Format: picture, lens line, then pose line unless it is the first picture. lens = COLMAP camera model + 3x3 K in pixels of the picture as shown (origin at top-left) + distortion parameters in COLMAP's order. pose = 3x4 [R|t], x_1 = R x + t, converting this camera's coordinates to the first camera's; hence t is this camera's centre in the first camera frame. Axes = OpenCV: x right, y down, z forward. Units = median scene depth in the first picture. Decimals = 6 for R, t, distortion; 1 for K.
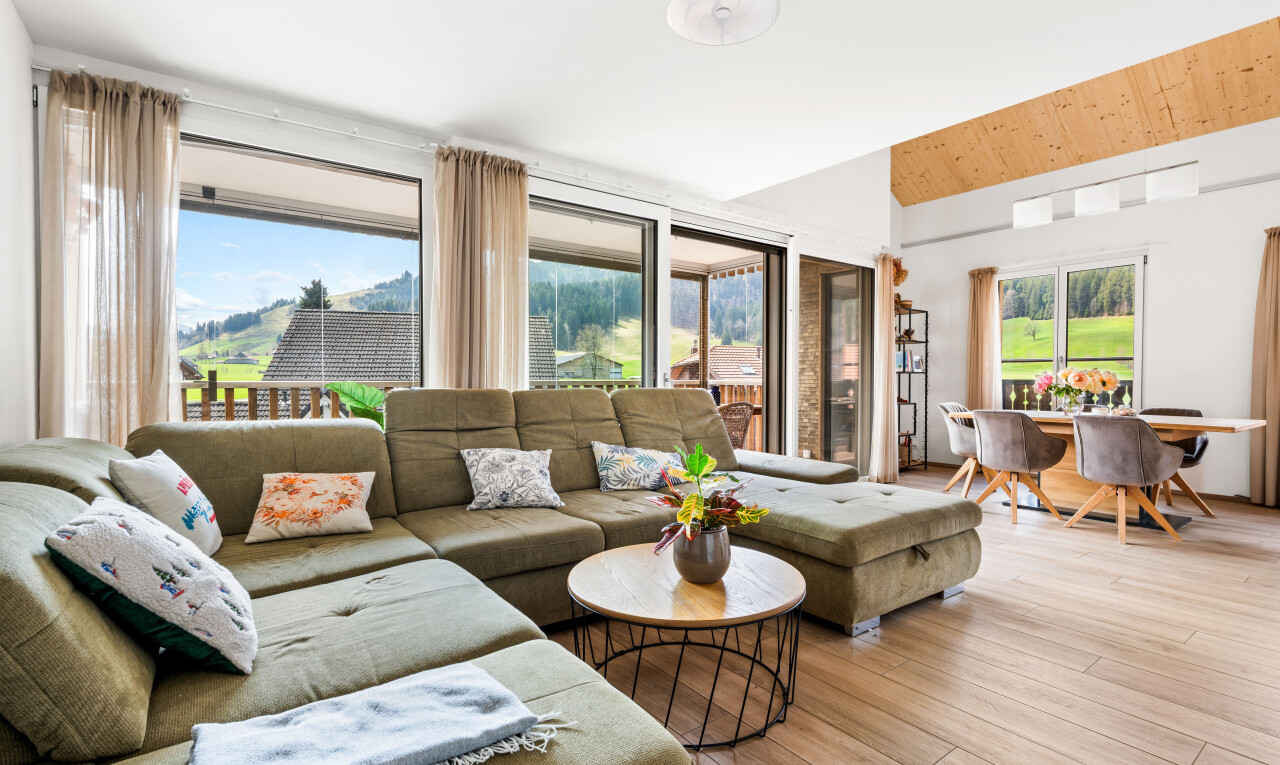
lens RADIAL K [[601.2, 0, 651.0], [0, 601.2, 387.9], [0, 0, 1]] dist [0.001403, 0.000174]
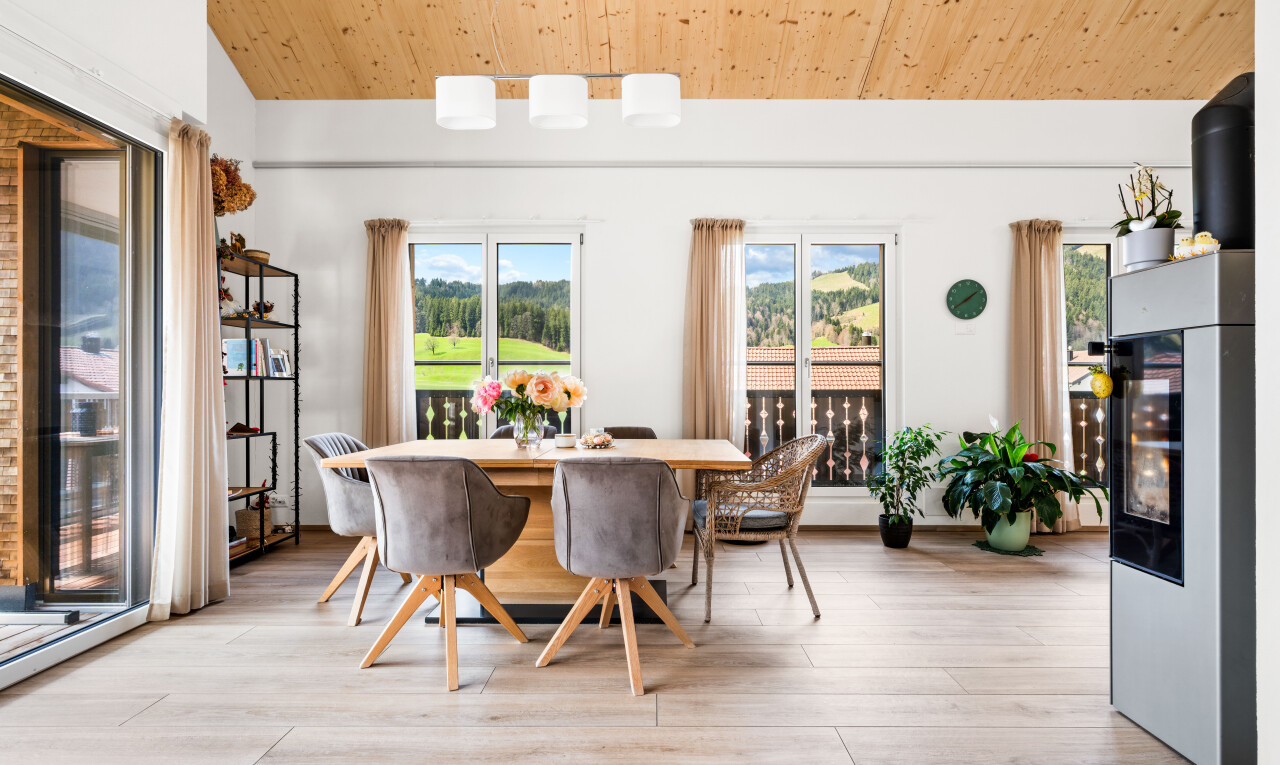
lens RADIAL K [[601.2, 0, 651.0], [0, 601.2, 387.9], [0, 0, 1]] dist [0.001403, 0.000174]
pose [[0.610403, 0.000255, 0.792091, 0.207316], [0.014111, 0.999838, -0.011197, -0.004948], [-0.791965, 0.018012, 0.610301, 0.372866]]
